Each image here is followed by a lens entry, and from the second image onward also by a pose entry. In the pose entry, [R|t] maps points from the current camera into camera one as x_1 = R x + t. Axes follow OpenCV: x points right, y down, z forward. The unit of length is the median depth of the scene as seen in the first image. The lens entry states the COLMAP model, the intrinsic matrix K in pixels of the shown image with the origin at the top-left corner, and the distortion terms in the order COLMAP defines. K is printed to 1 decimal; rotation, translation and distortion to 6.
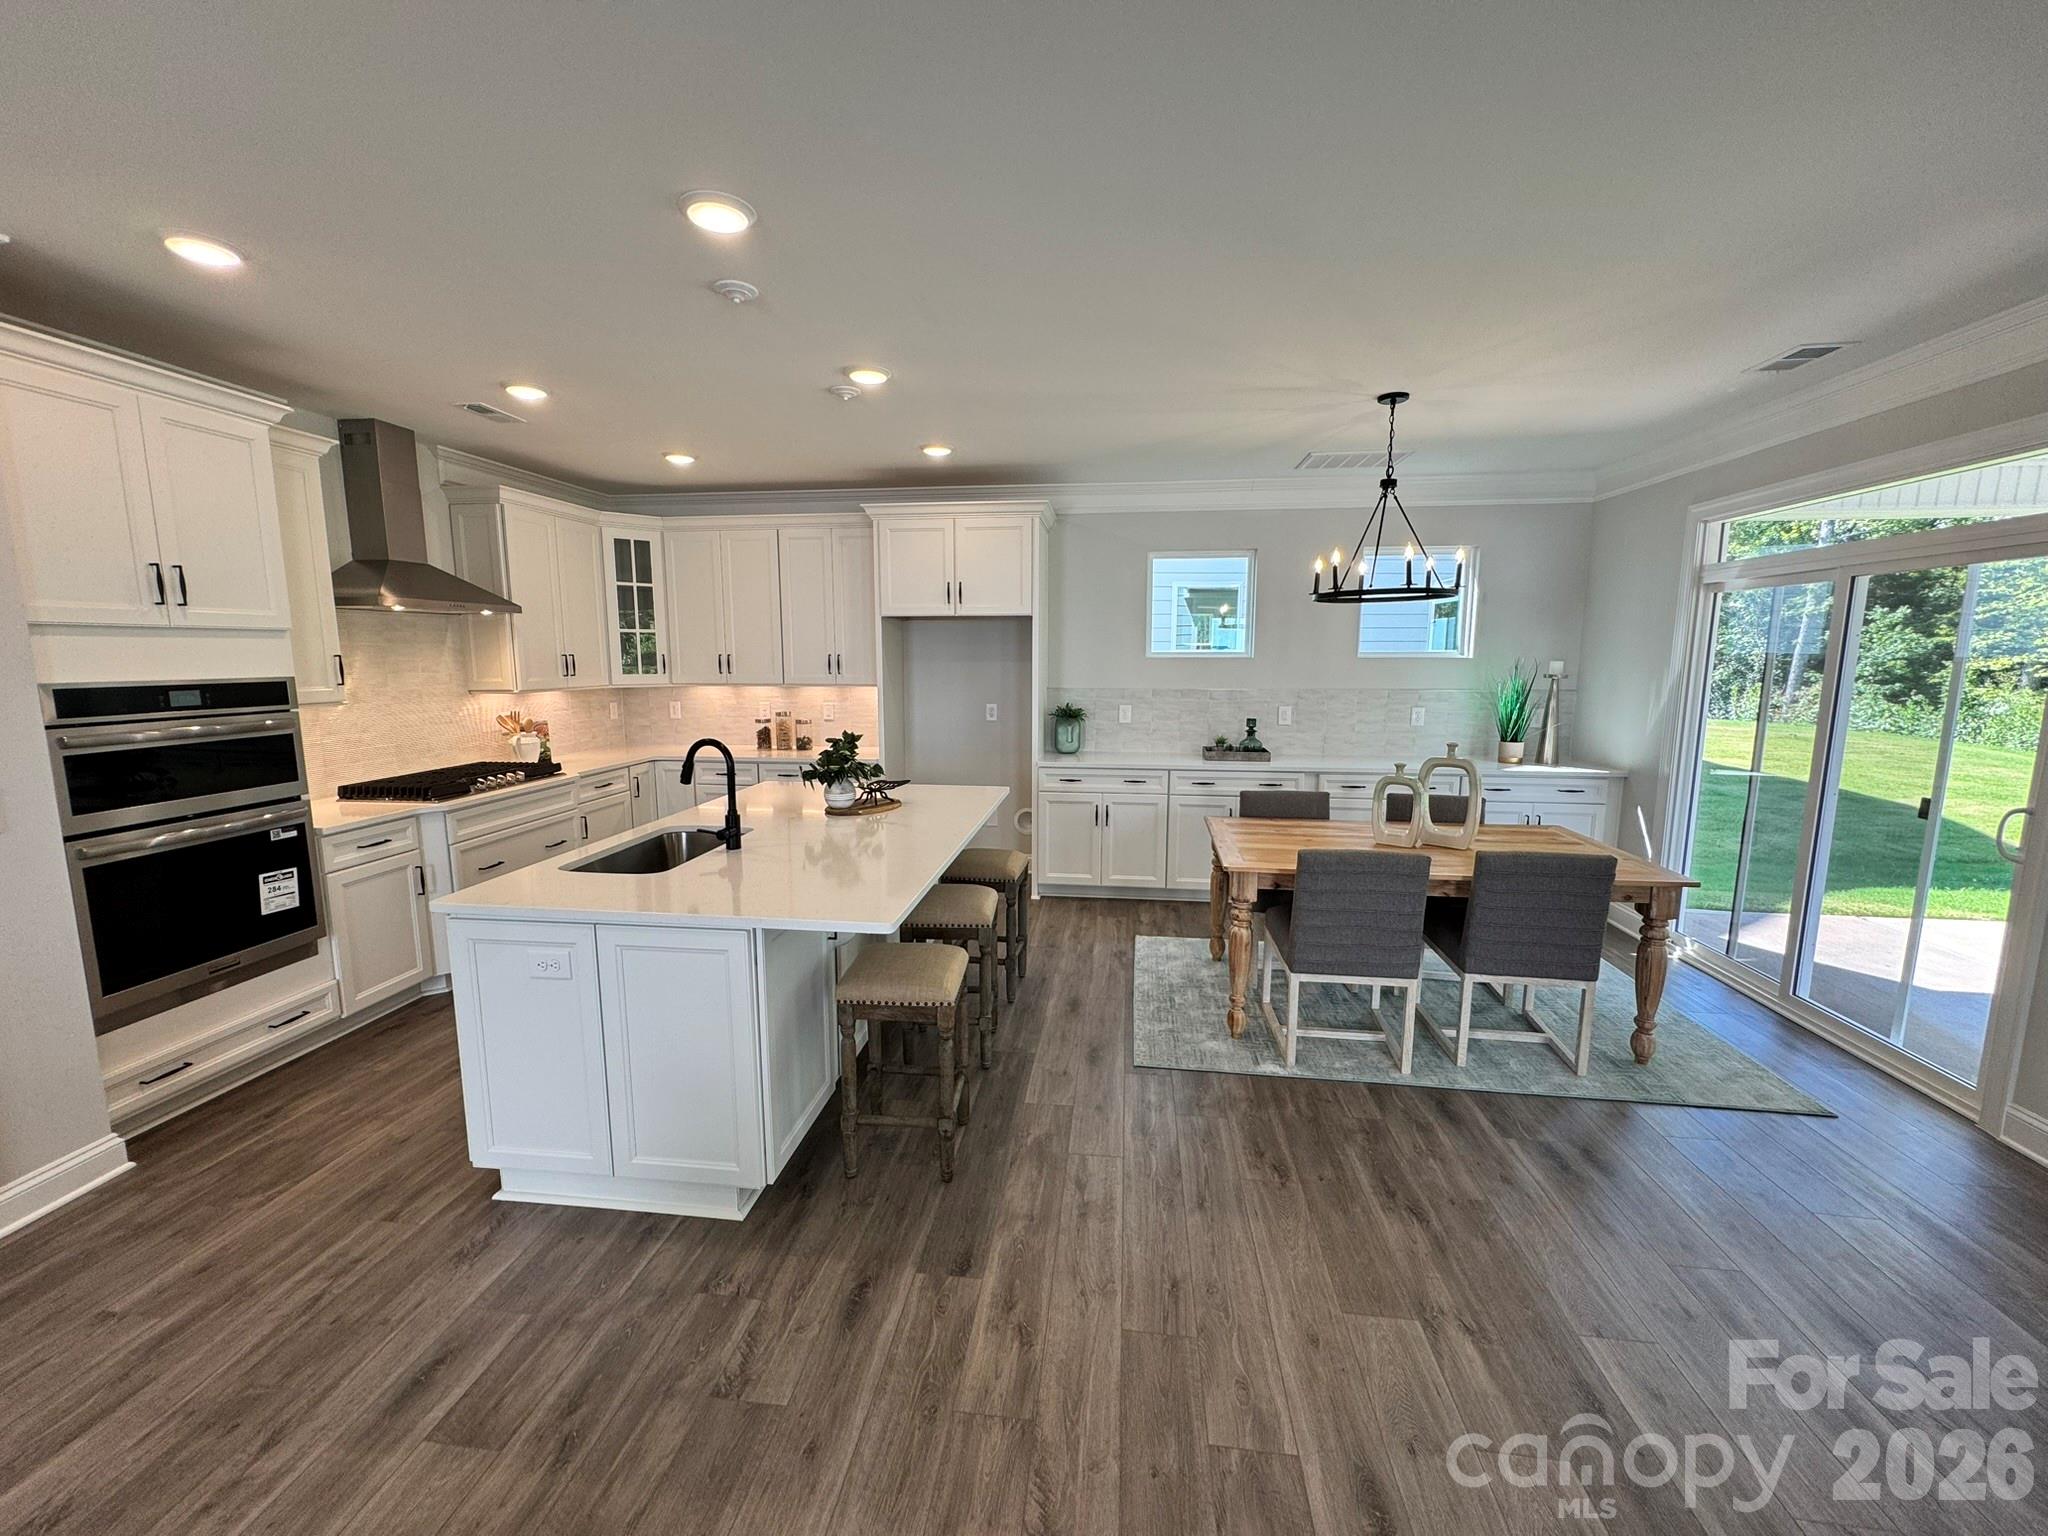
lens RADIAL K [[815.0, 0, 1018.4], [0, 815.0, 764.8], [0, 0, 1]] dist [-0.002141, 0.001047]
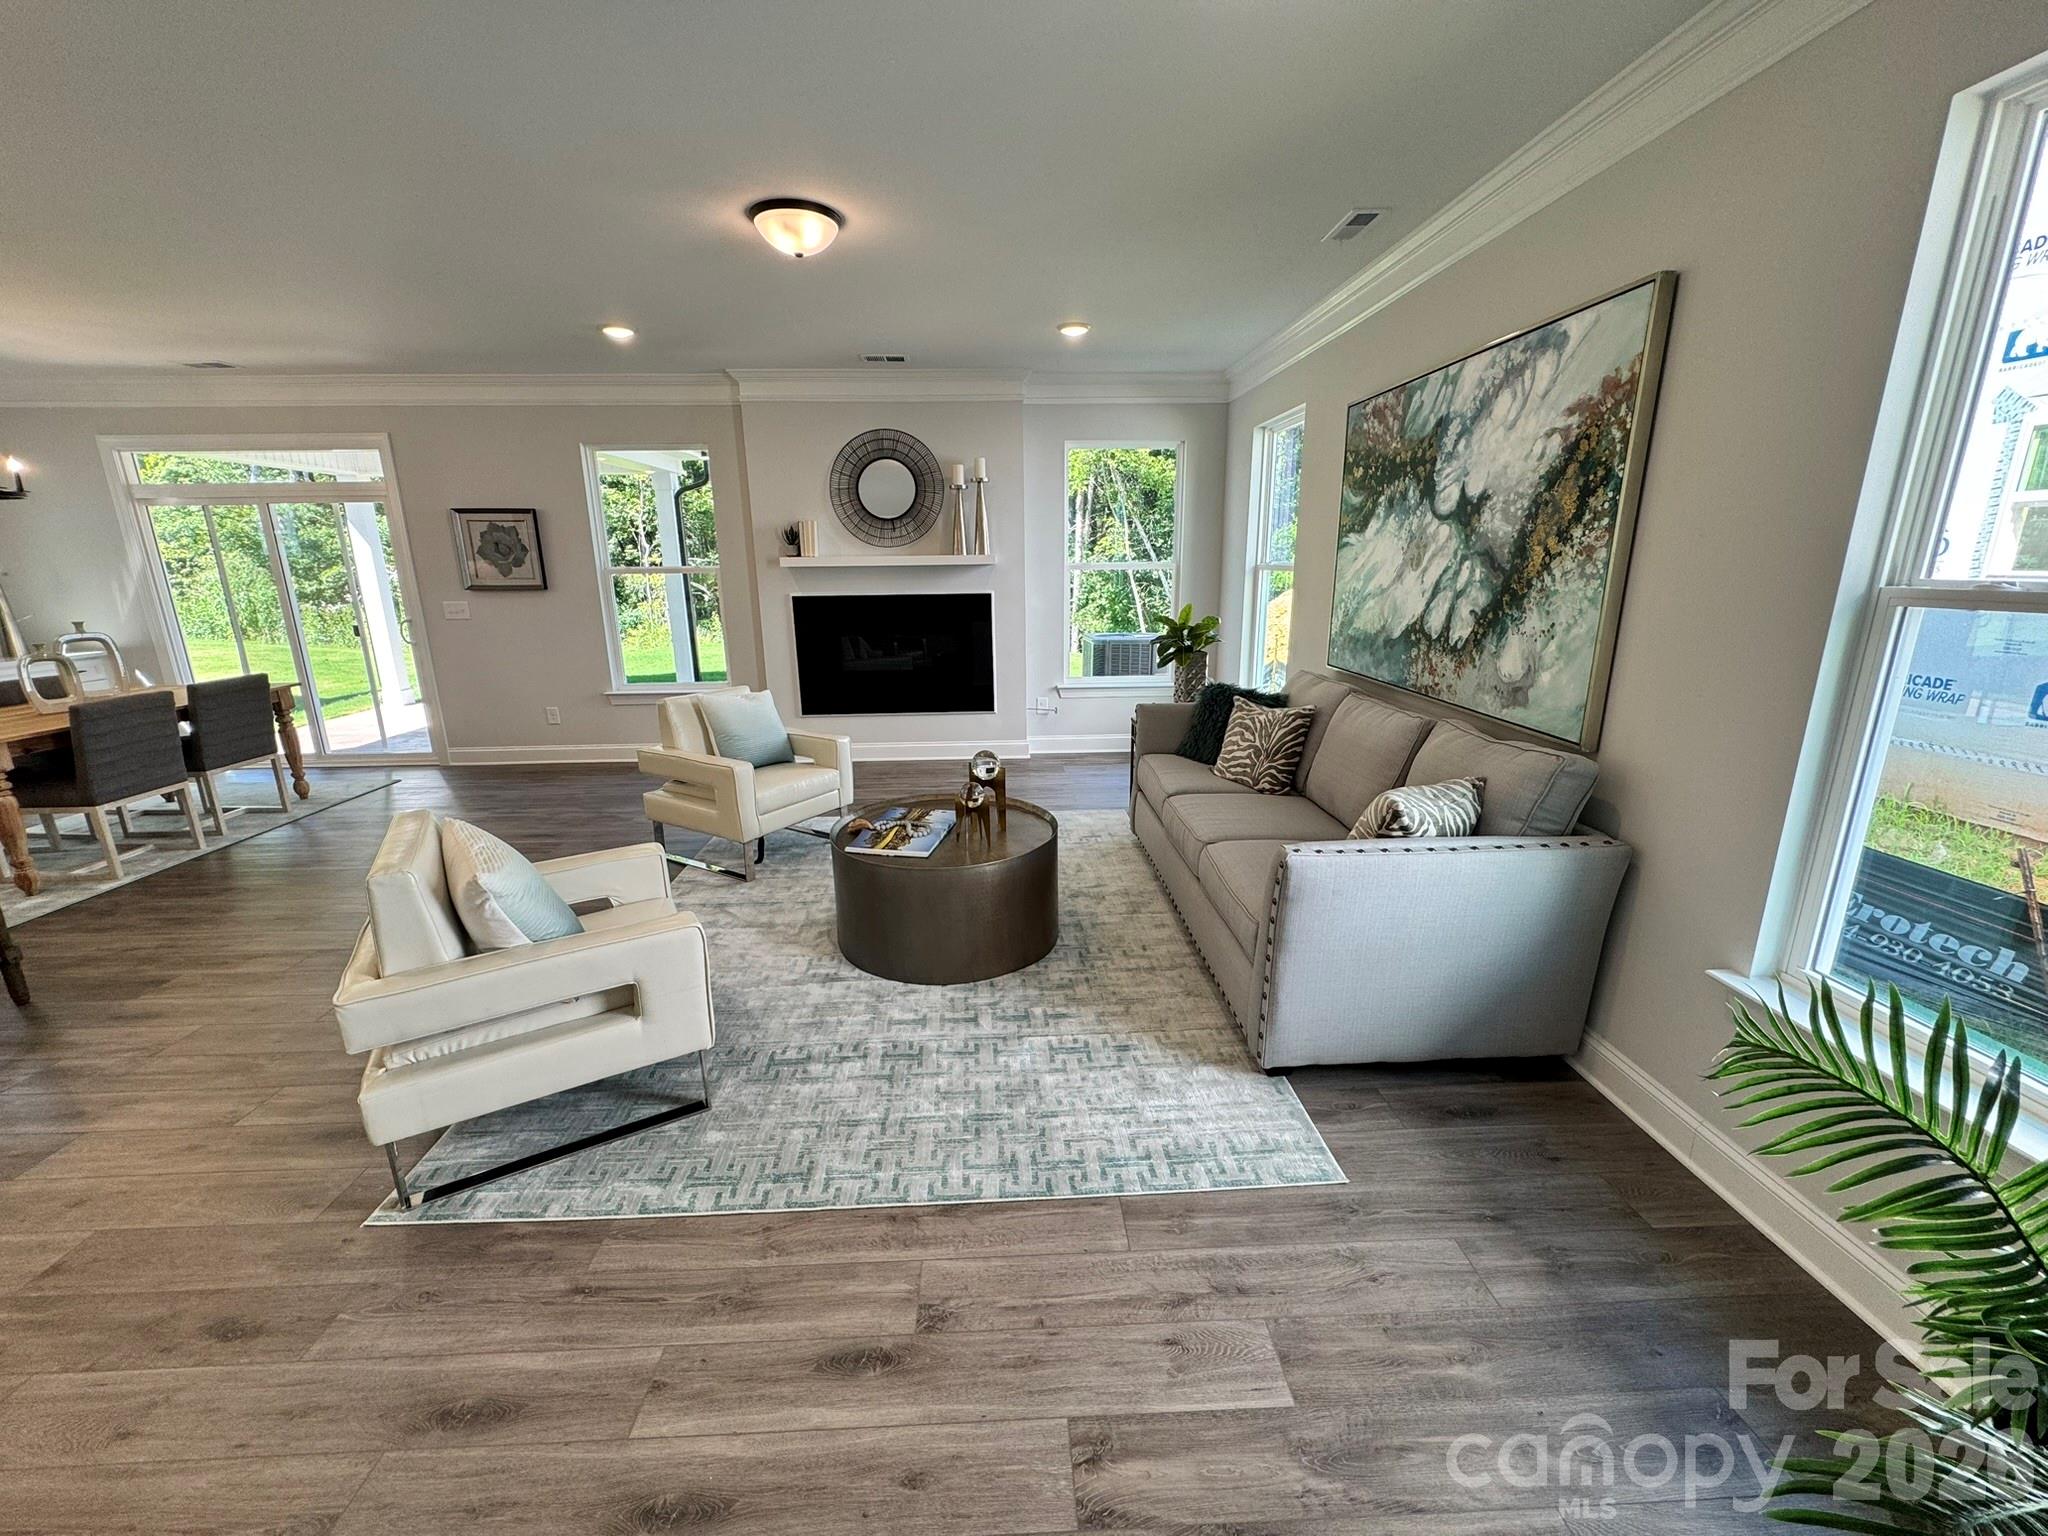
lens RADIAL K [[815.0, 0, 1026.6], [0, 815.0, 765.0], [0, 0, 1]] dist [-0.002141, 0.001047]
pose [[-0.175903, -0.245575, 0.953284, -0.680584], [0.144109, 0.951527, 0.271714, 0.037061], [-0.973802, 0.185172, -0.131987, -0.151103]]
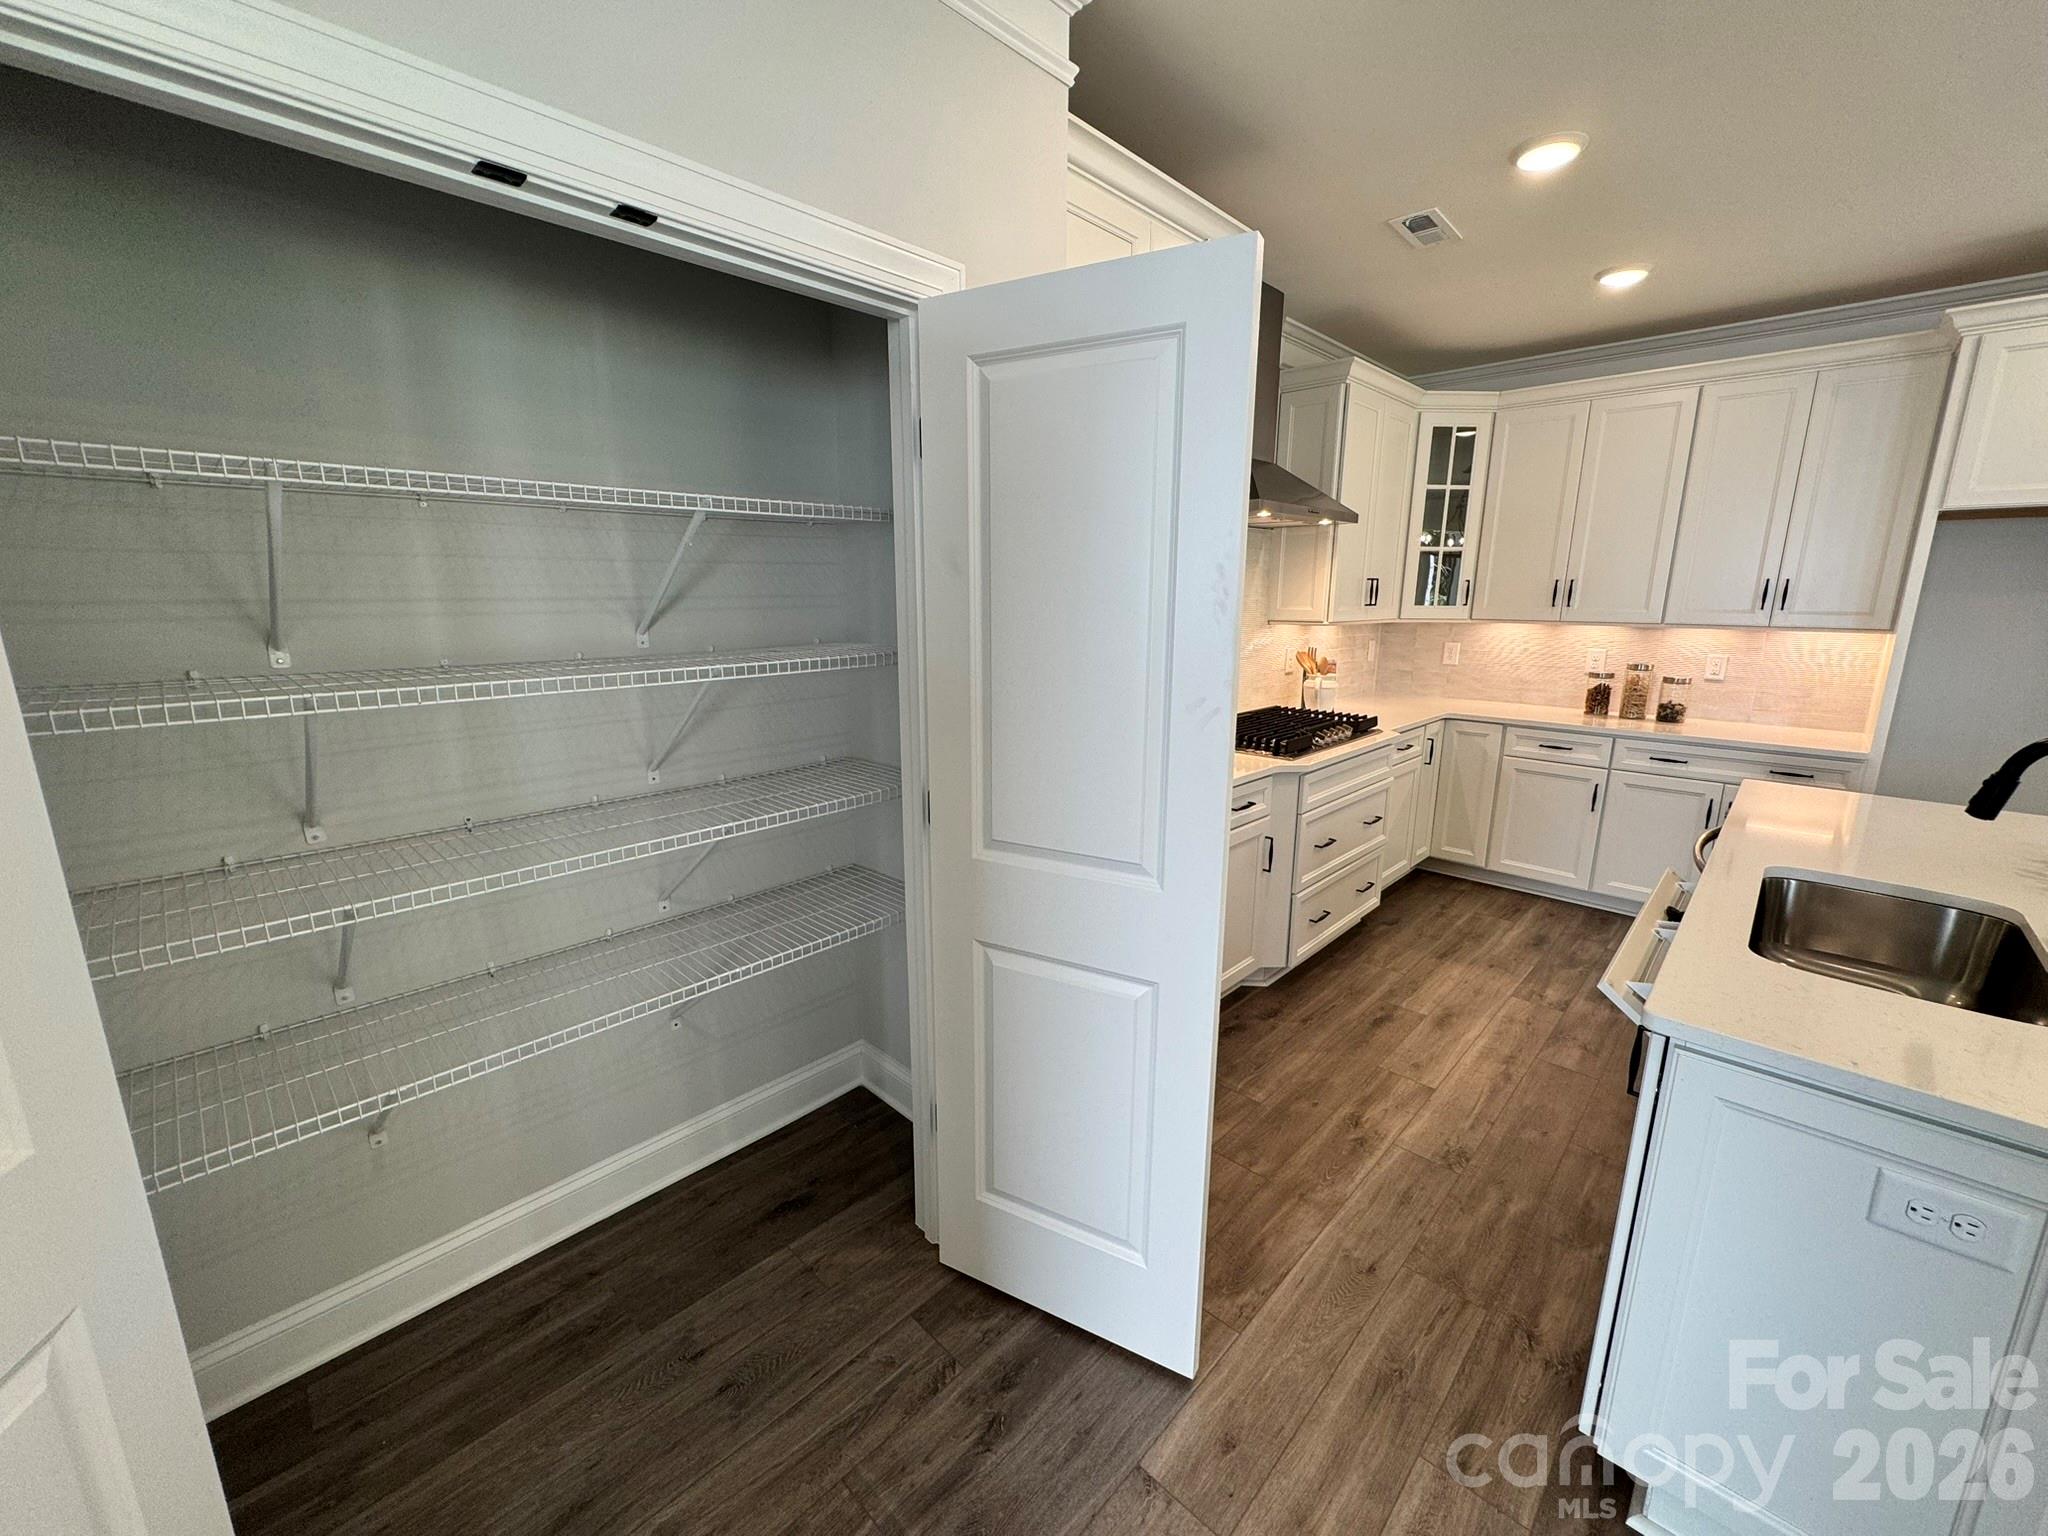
lens RADIAL K [[815.0, 0, 1020.9], [0, 815.0, 765.5], [0, 0, 1]] dist [-0.002141, 0.001047]
pose [[0.804325, 0.129475, -0.579912, -0.349331], [-0.087276, 0.991128, 0.100236, -0.003640], [0.587745, -0.030010, 0.808489, 0.149281]]
